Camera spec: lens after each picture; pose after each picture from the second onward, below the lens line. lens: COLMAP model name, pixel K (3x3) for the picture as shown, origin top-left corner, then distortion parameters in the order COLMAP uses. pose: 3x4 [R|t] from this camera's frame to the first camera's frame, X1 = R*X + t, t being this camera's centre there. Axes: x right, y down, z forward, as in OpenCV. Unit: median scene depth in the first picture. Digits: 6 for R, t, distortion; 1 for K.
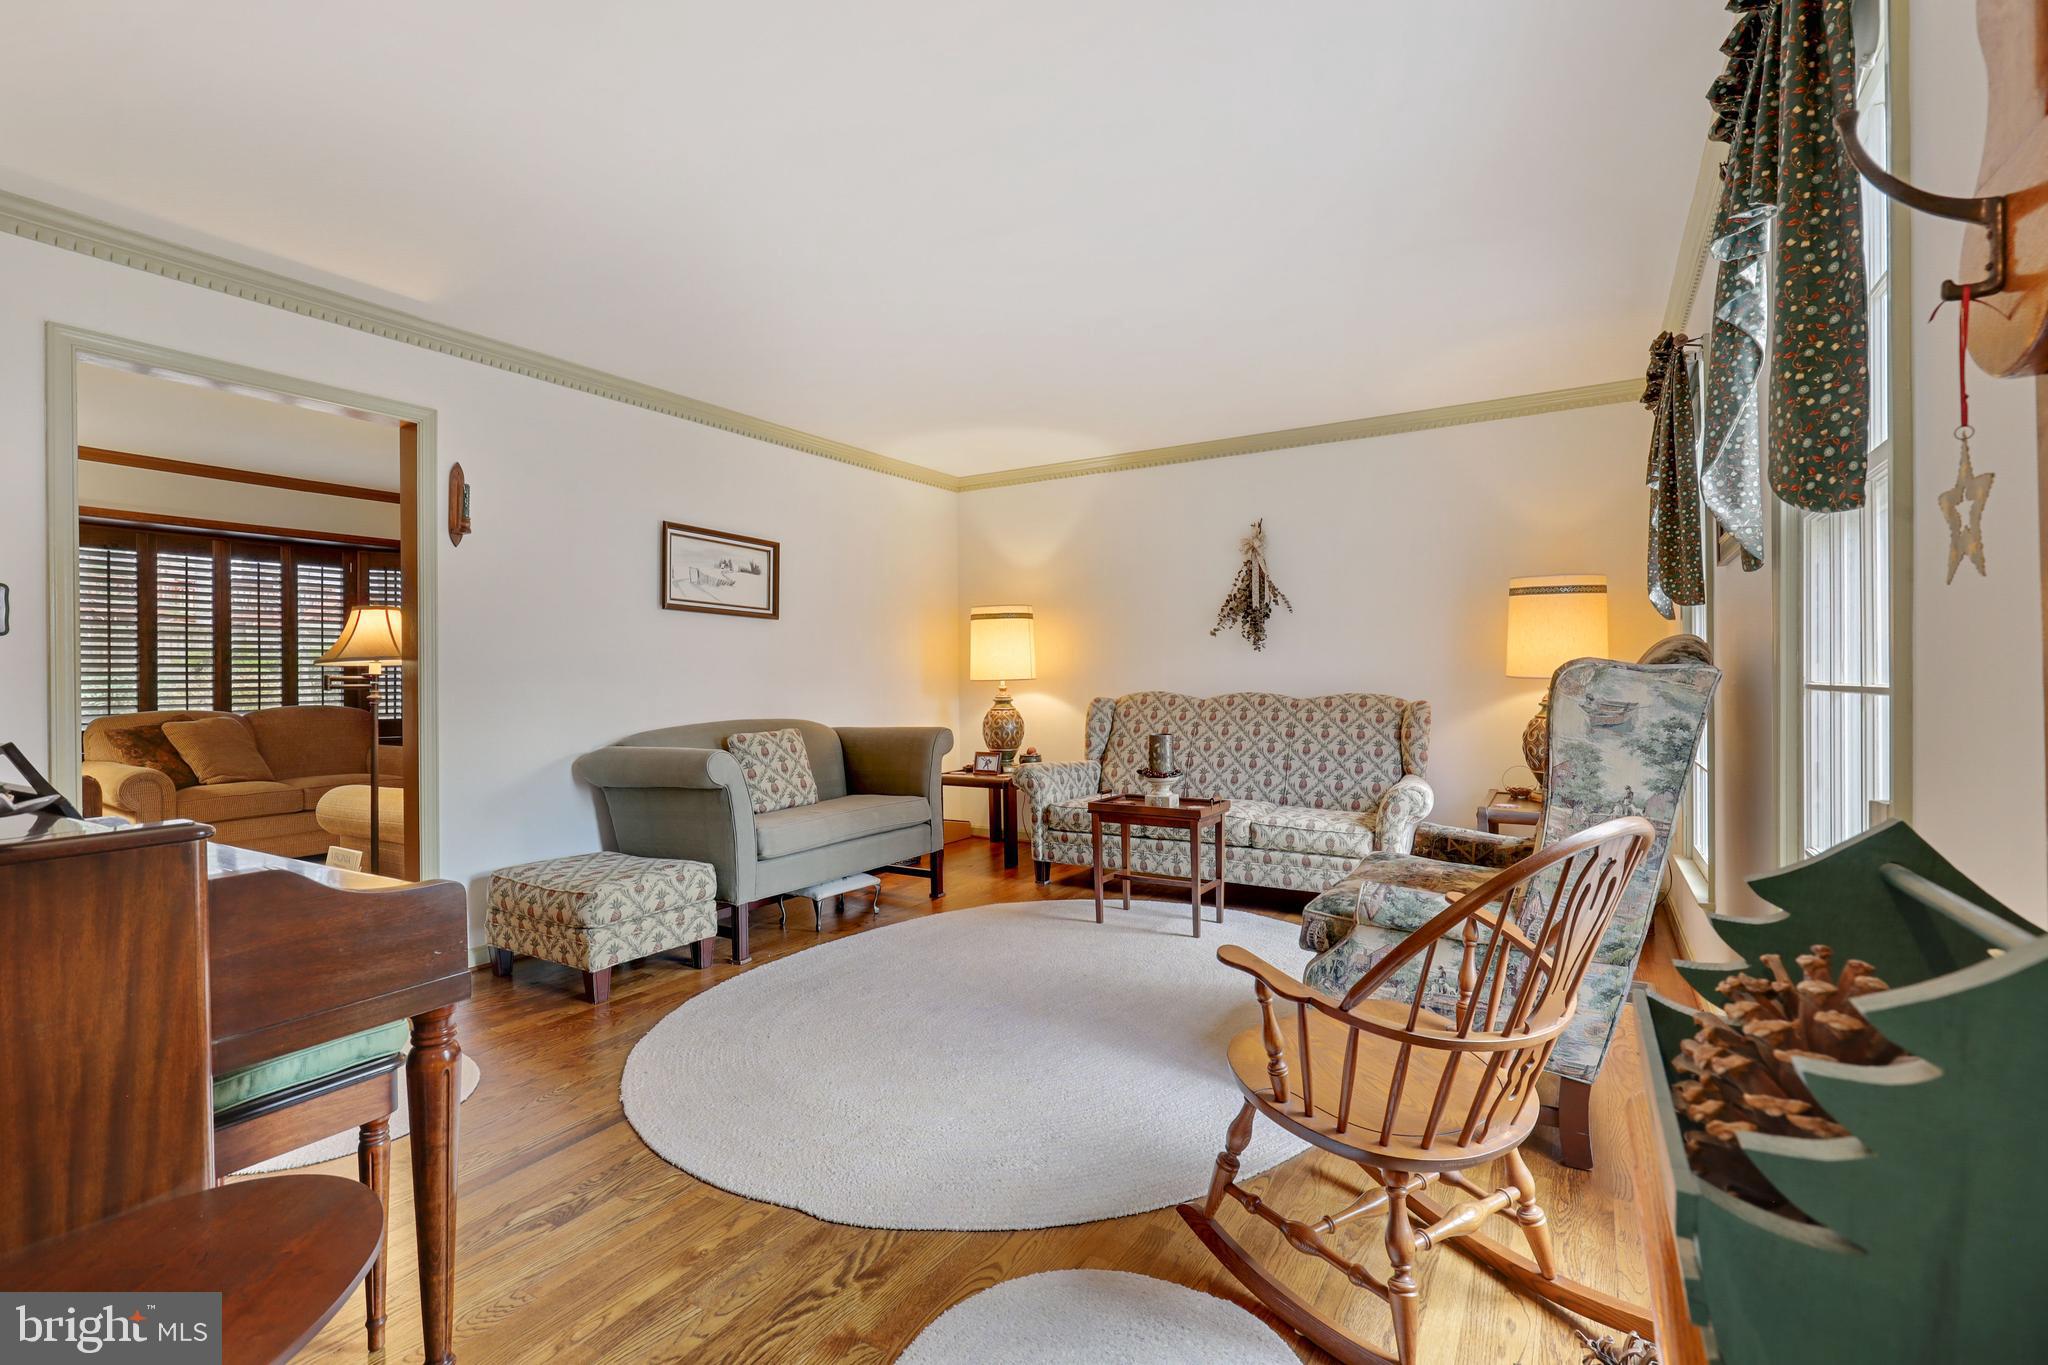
lens RADIAL K [[936.8, 0, 1018.8], [0, 936.8, 664.5], [0, 0, 1]] dist [0.004244, -0.000119]
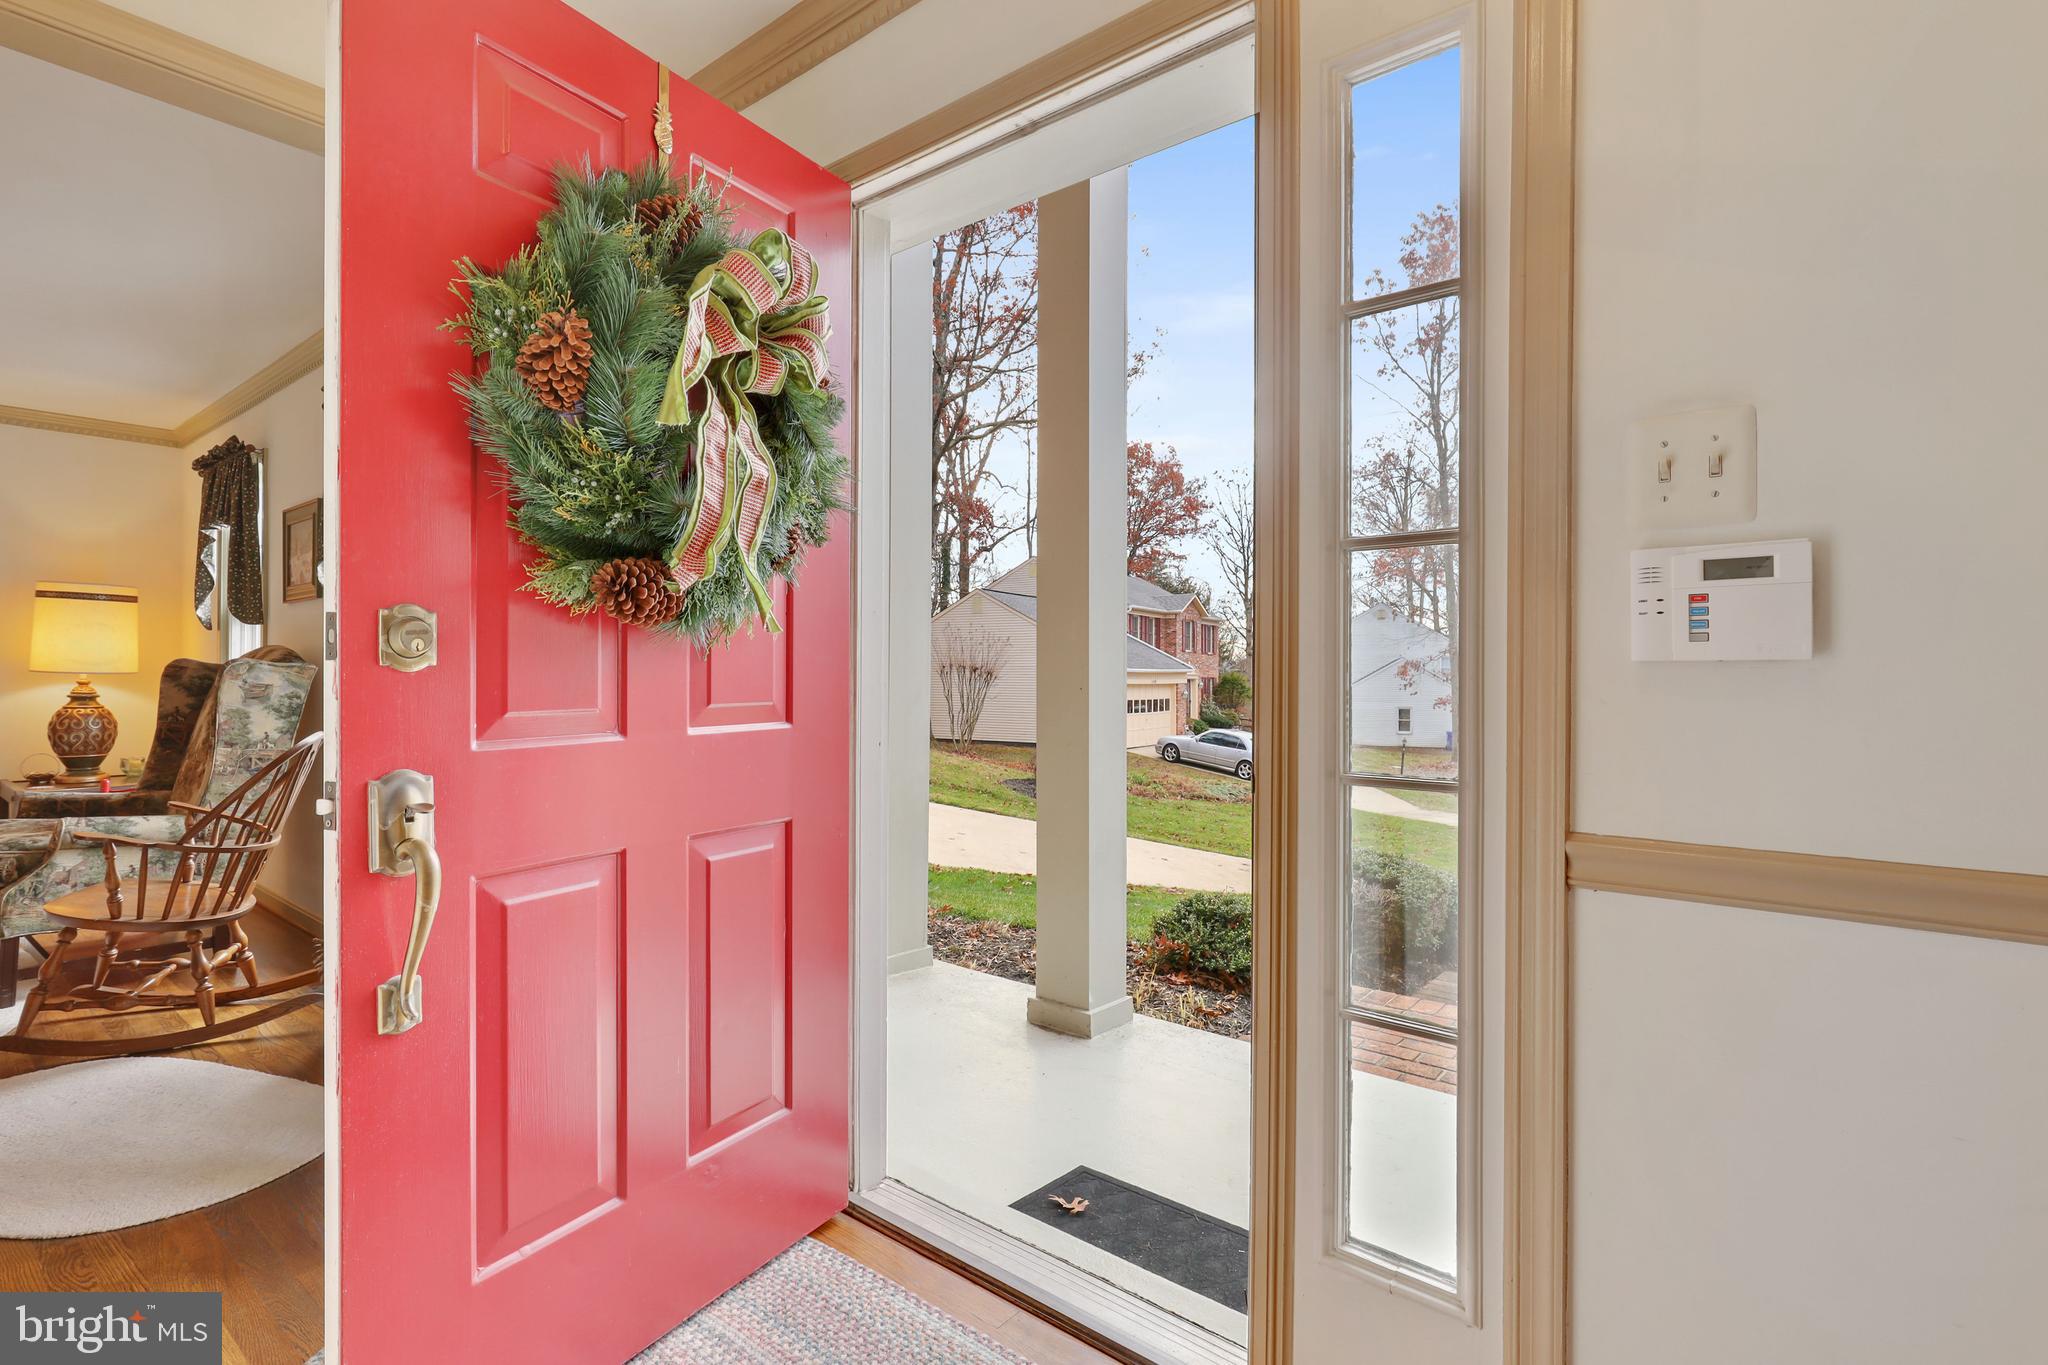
lens RADIAL K [[936.8, 0, 1030.7], [0, 936.8, 675.6], [0, 0, 1]] dist [0.004244, -0.000119]
pose [[0.126092, 0.004051, 0.992010, -0.907470], [-0.014980, 0.999885, -0.002179, 0.007237], [-0.991905, -0.014585, 0.126139, -0.632666]]
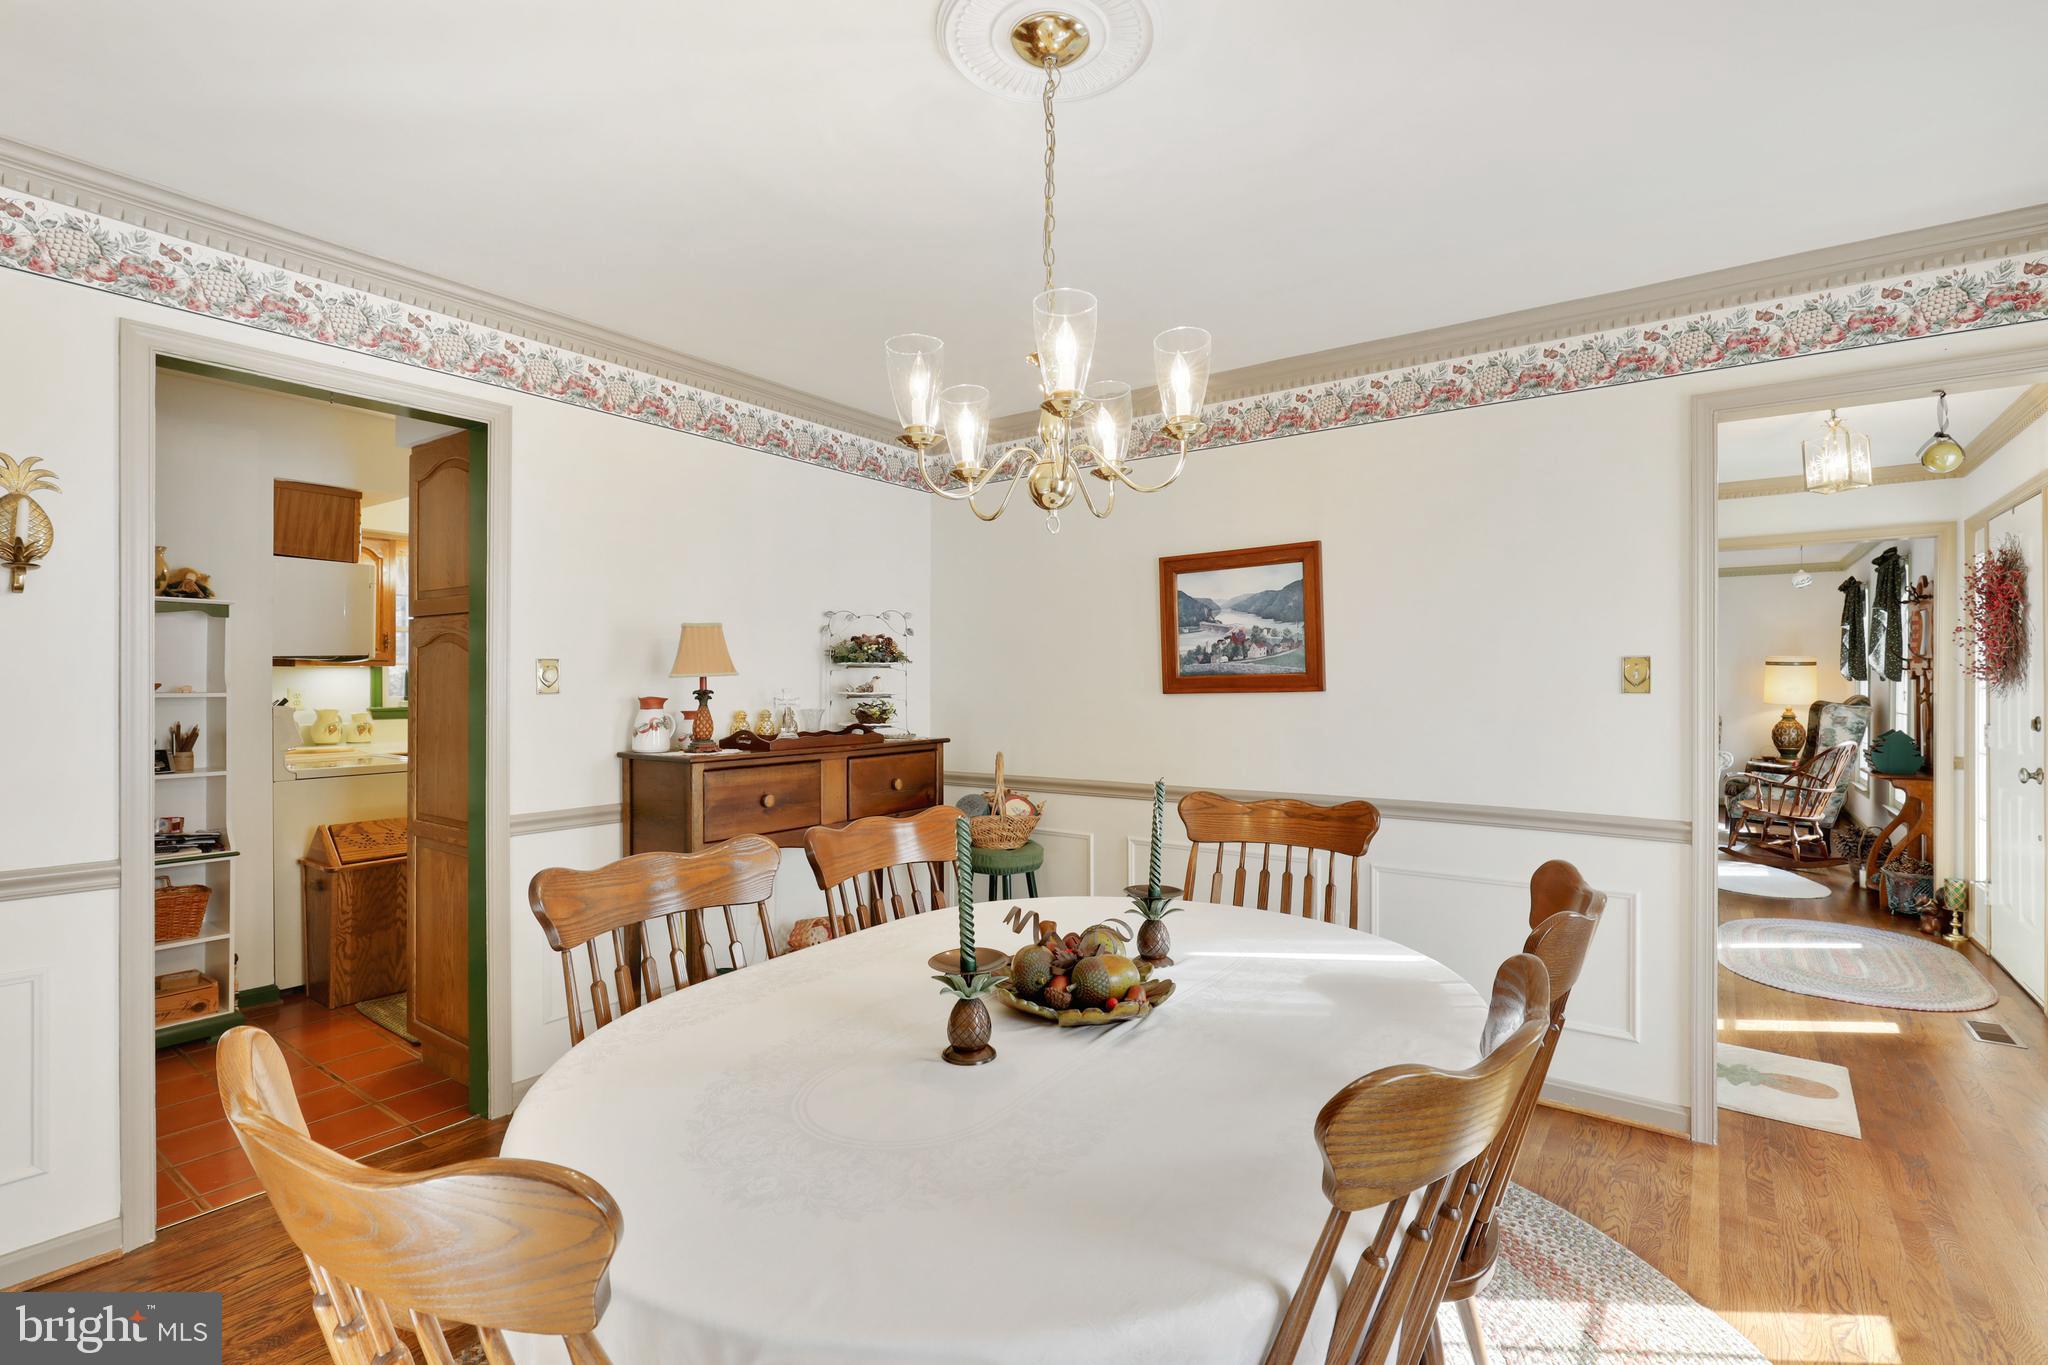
lens RADIAL K [[936.8, 0, 1033.7], [0, 936.8, 678.7], [0, 0, 1]] dist [0.004244, -0.000119]
pose [[0.996181, 0.006811, -0.087049, -2.031126], [-0.005774, 0.999909, 0.012153, -0.123993], [0.087124, -0.011604, 0.996130, -2.717439]]
